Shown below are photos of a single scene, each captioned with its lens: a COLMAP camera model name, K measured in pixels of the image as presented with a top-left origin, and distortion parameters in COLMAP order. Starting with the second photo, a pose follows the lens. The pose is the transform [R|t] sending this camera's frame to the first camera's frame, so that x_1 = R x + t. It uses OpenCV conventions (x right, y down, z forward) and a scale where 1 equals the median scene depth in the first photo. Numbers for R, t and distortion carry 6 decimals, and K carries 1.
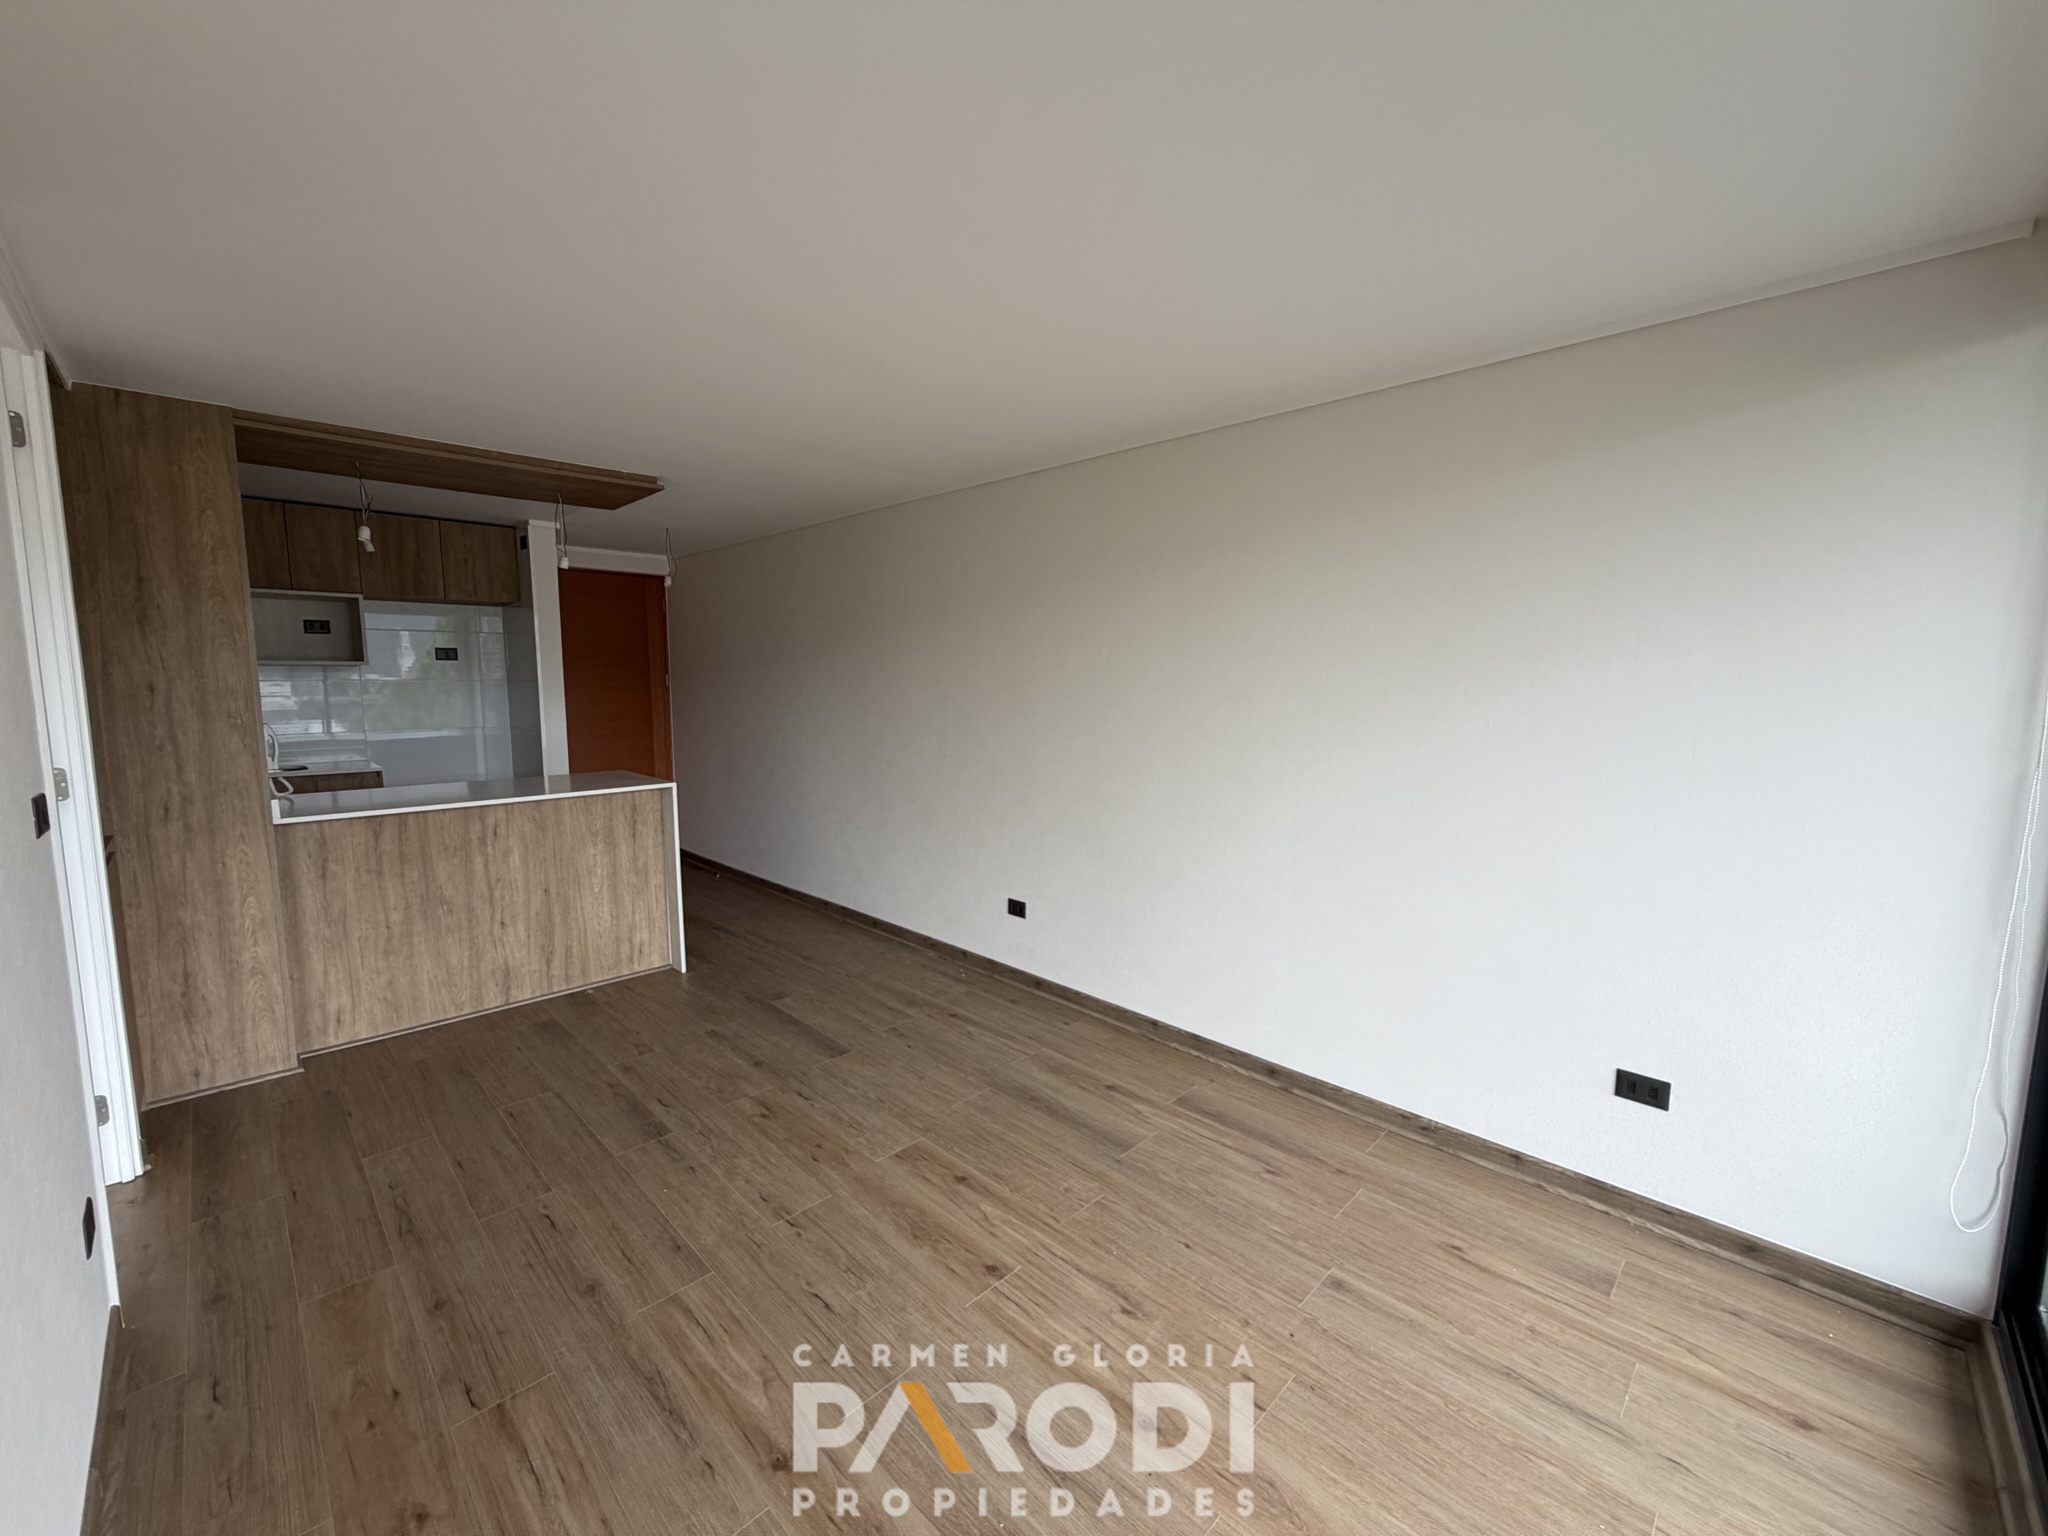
lens RADIAL K [[813.3, 0, 1019.9], [0, 813.3, 768.0], [0, 0, 1]] dist [0.000266, -0.000261]
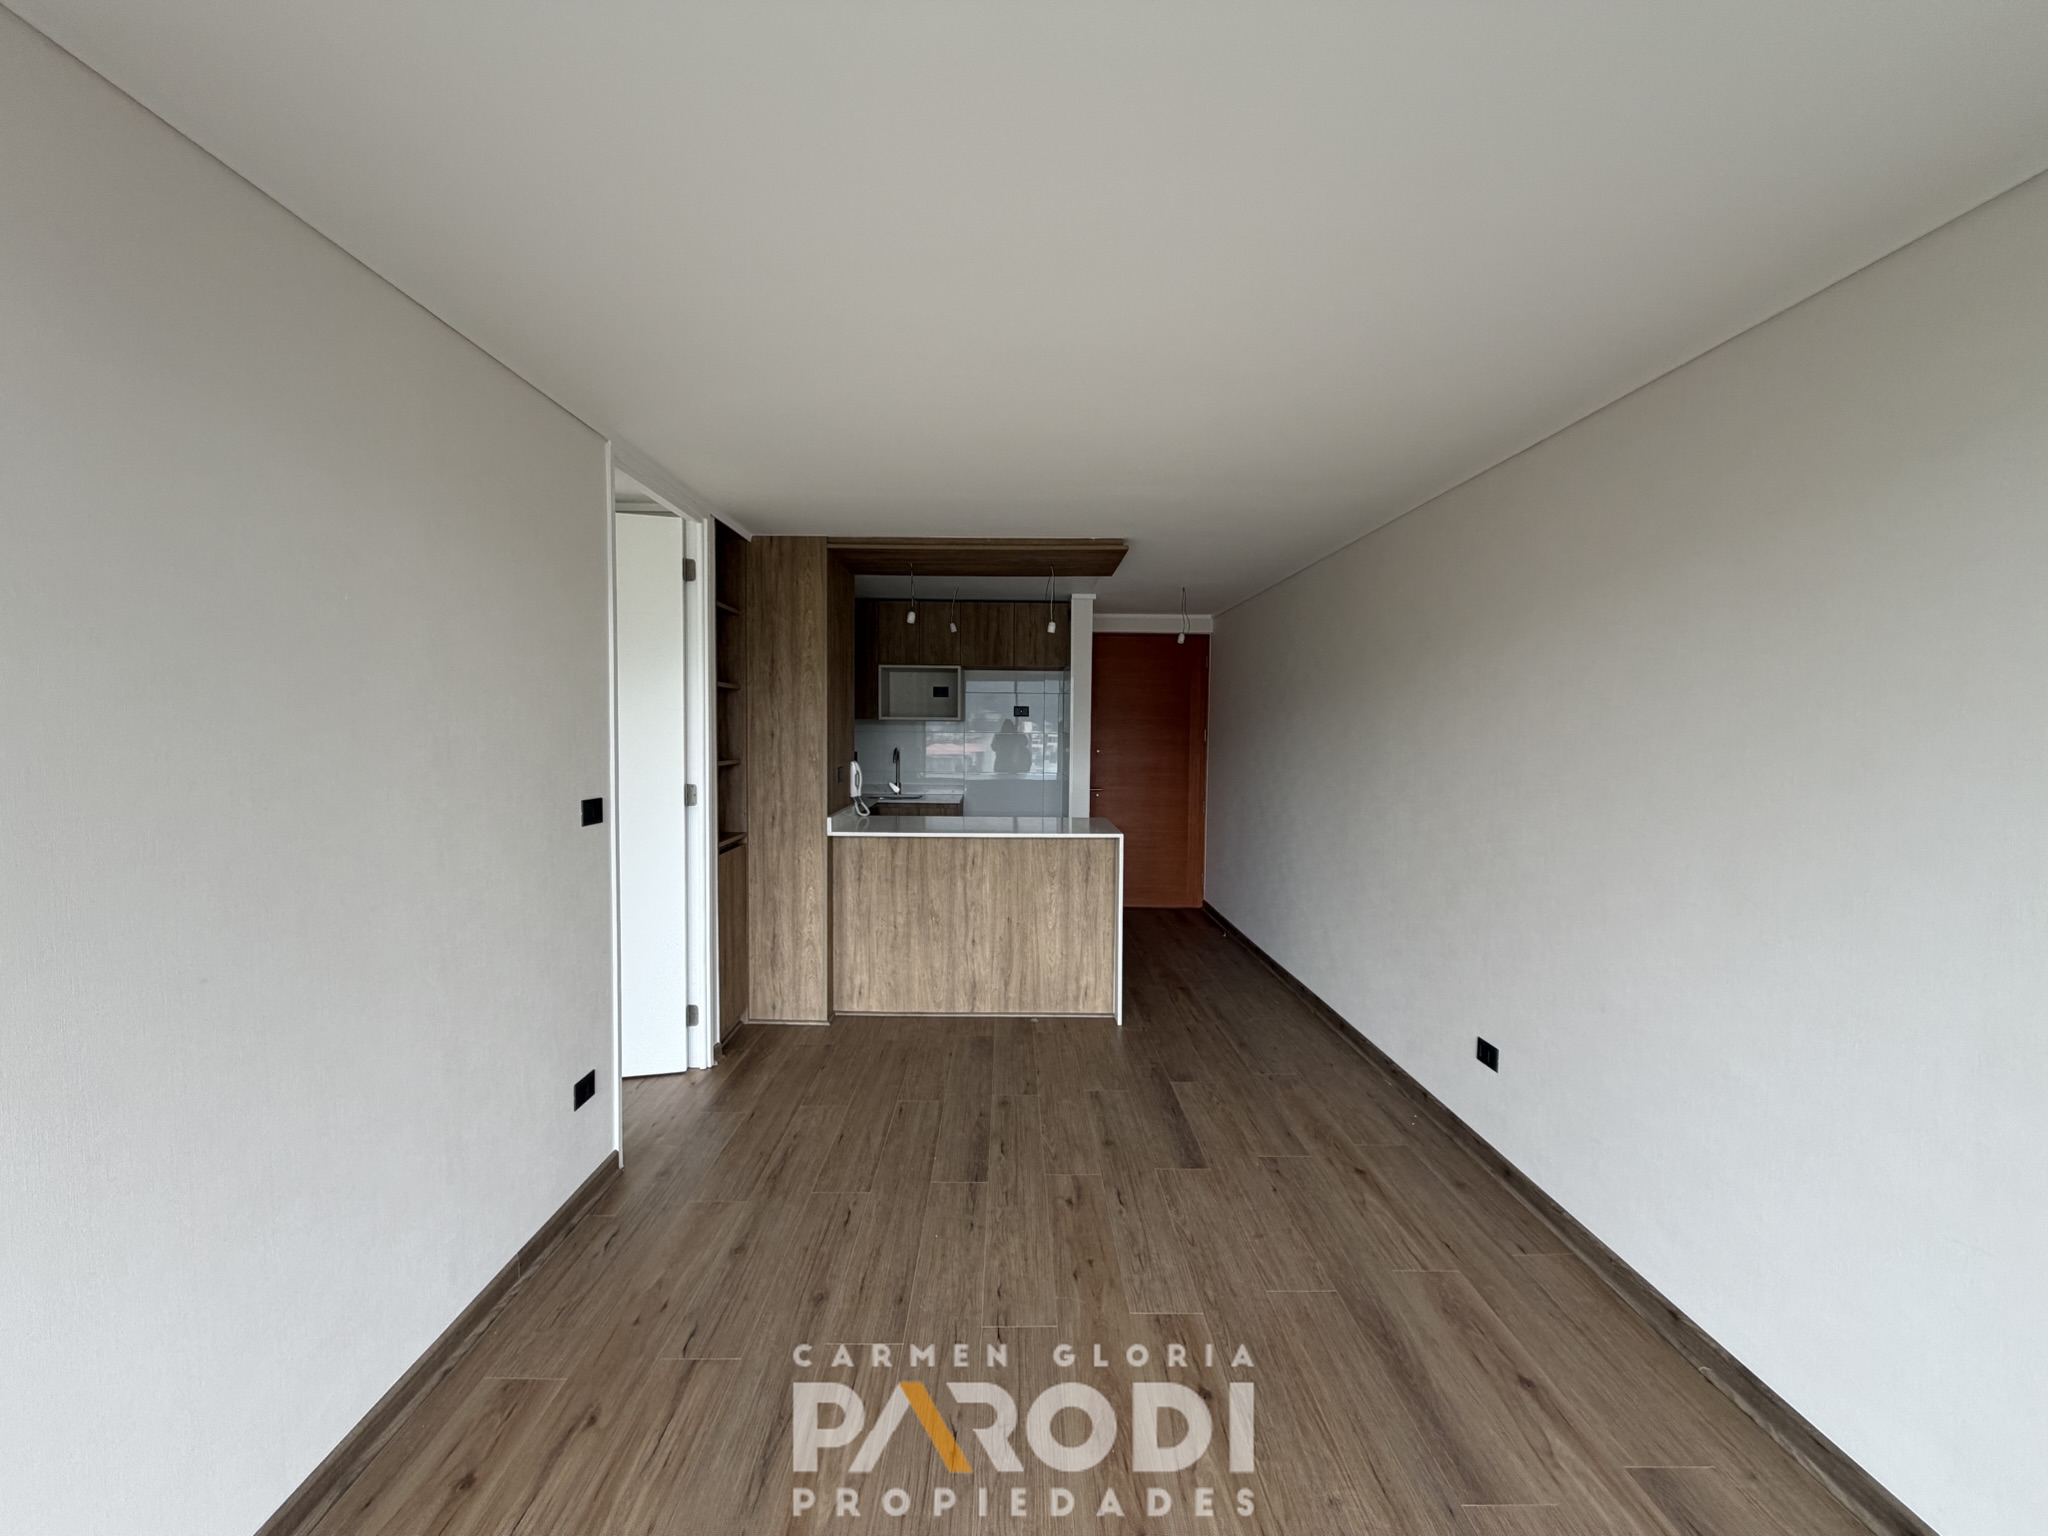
lens RADIAL K [[813.3, 0, 1019.9], [0, 813.3, 768.0], [0, 0, 1]] dist [0.000266, -0.000261]
pose [[0.716864, 0.036327, -0.696266, 0.208387], [-0.086021, 0.995620, -0.036620, -0.017251], [0.691886, 0.086145, 0.716849, 0.202492]]
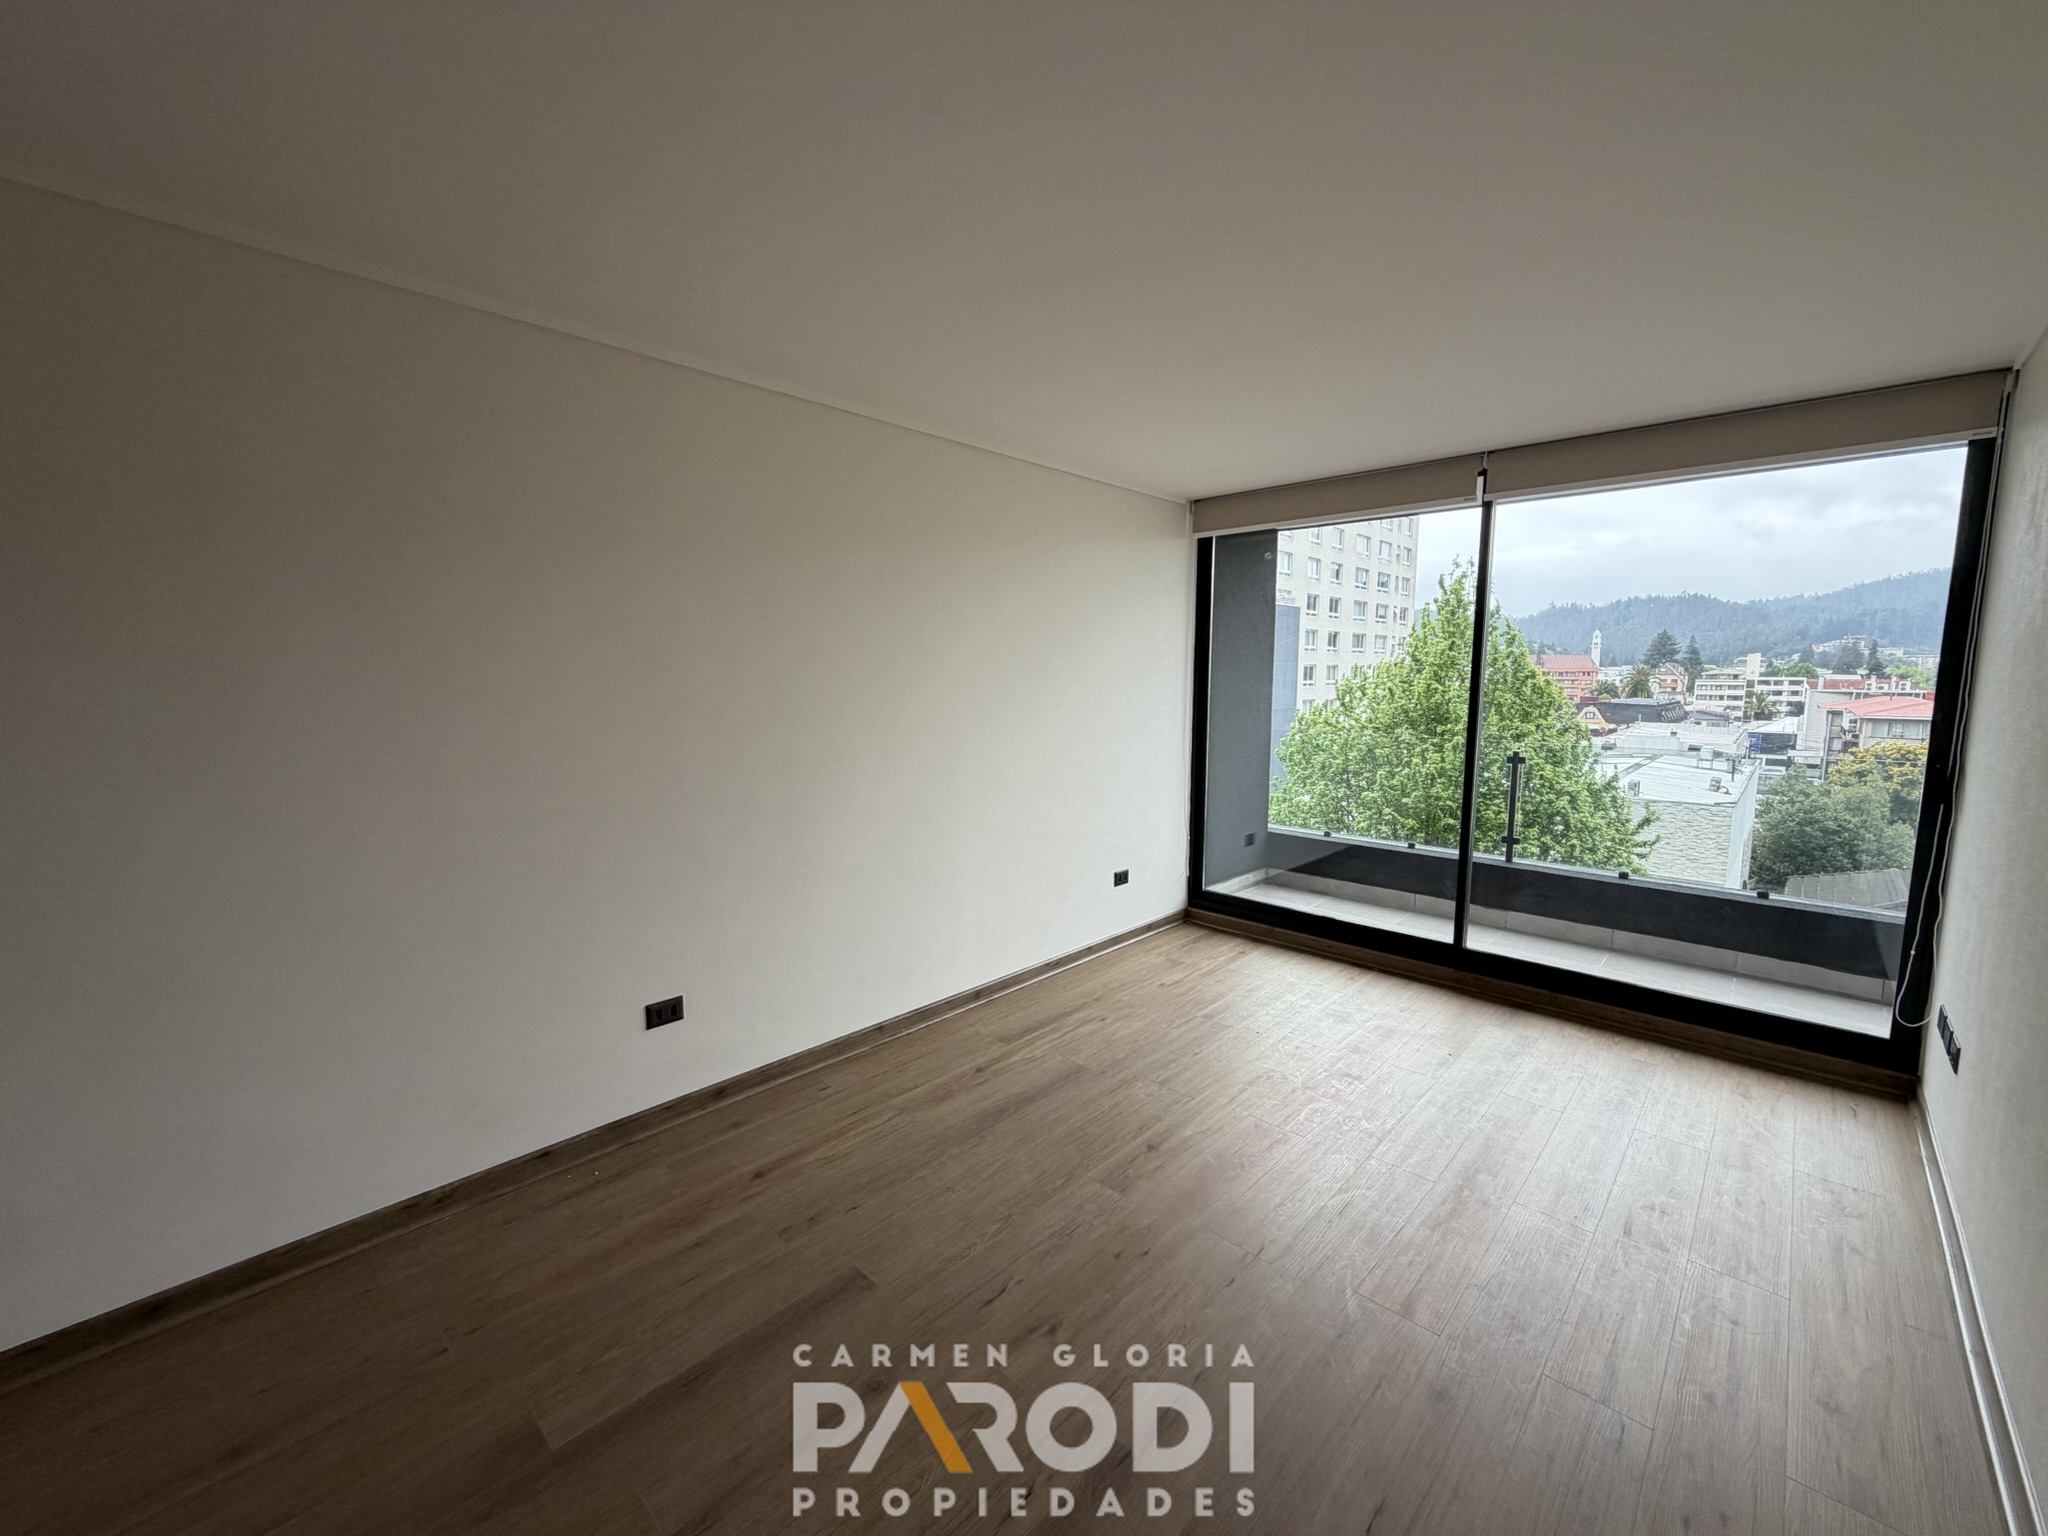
lens RADIAL K [[812.2, 0, 1020.1], [0, 812.2, 767.4], [0, 0, 1]] dist [-0.001227, -0.000451]
pose [[-0.020049, -0.118579, 0.992742, -0.711014], [0.110652, 0.986579, 0.120078, -0.080839], [-0.993657, 0.112256, -0.006659, 0.762725]]
